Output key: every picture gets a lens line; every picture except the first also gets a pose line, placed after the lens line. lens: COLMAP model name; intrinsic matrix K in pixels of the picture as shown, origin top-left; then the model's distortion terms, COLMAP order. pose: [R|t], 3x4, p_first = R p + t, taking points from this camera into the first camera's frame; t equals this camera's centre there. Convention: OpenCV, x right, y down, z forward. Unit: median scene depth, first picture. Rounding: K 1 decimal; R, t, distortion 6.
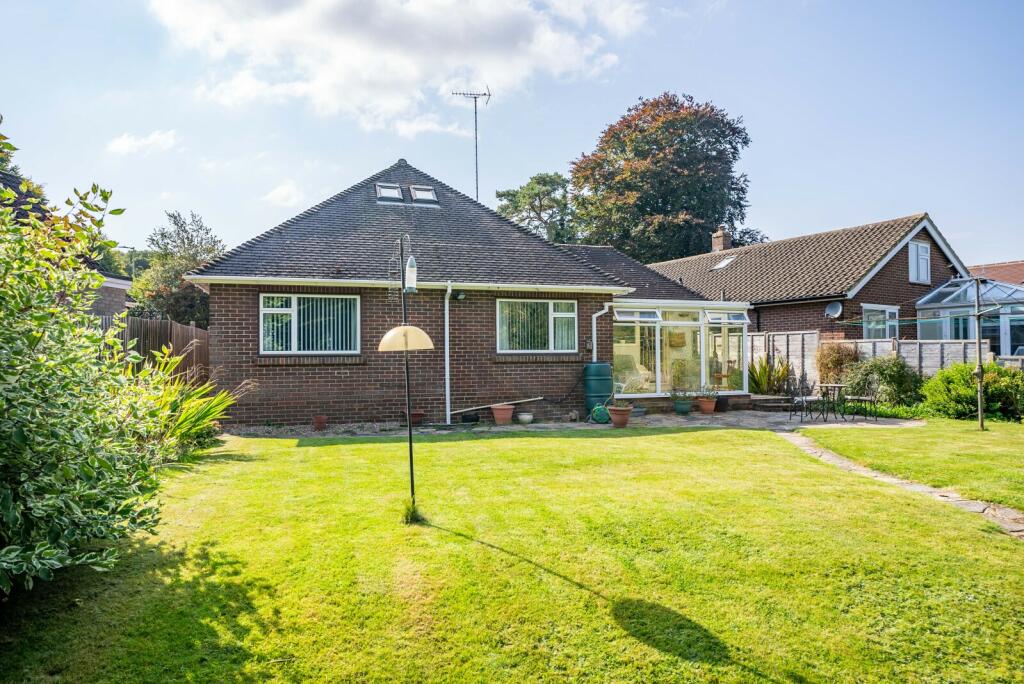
lens RADIAL K [[656.1, 0, 512.0], [0, 656.1, 342.0], [0, 0, 1]] dist [-0.000434, -0.000113]
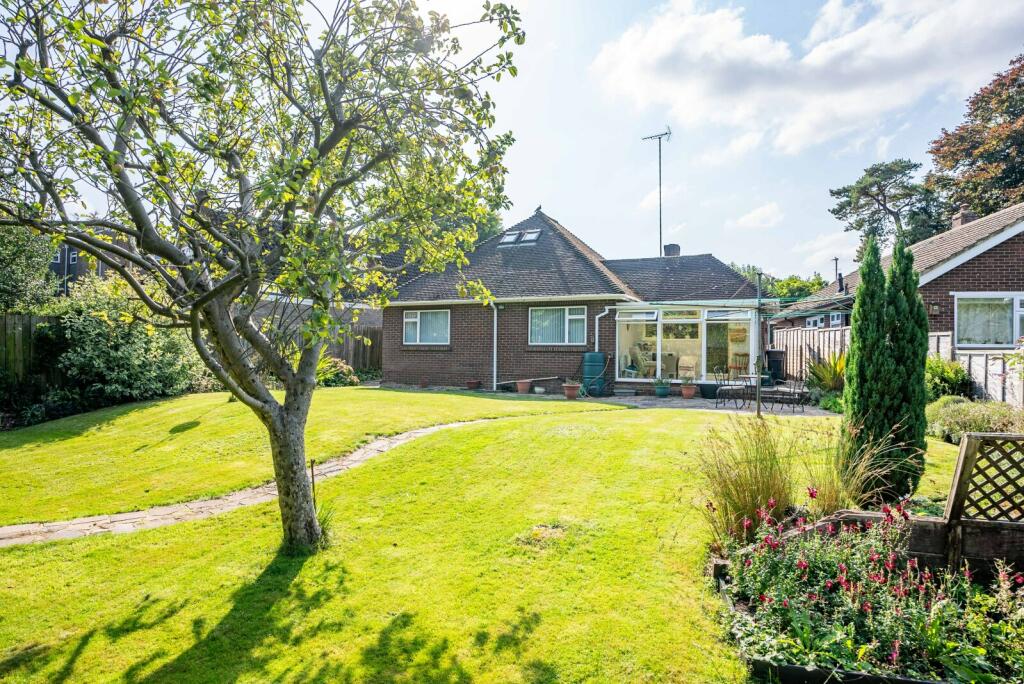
lens RADIAL K [[544.3, 0, 512.0], [0, 544.3, 342.0], [0, 0, 1]] dist [0.000499, 0.000024]
pose [[0.735269, 0.004451, -0.677761, 0.738826], [0.003847, 0.999935, 0.010740, -0.002241], [0.677764, -0.010504, 0.735204, 0.083735]]
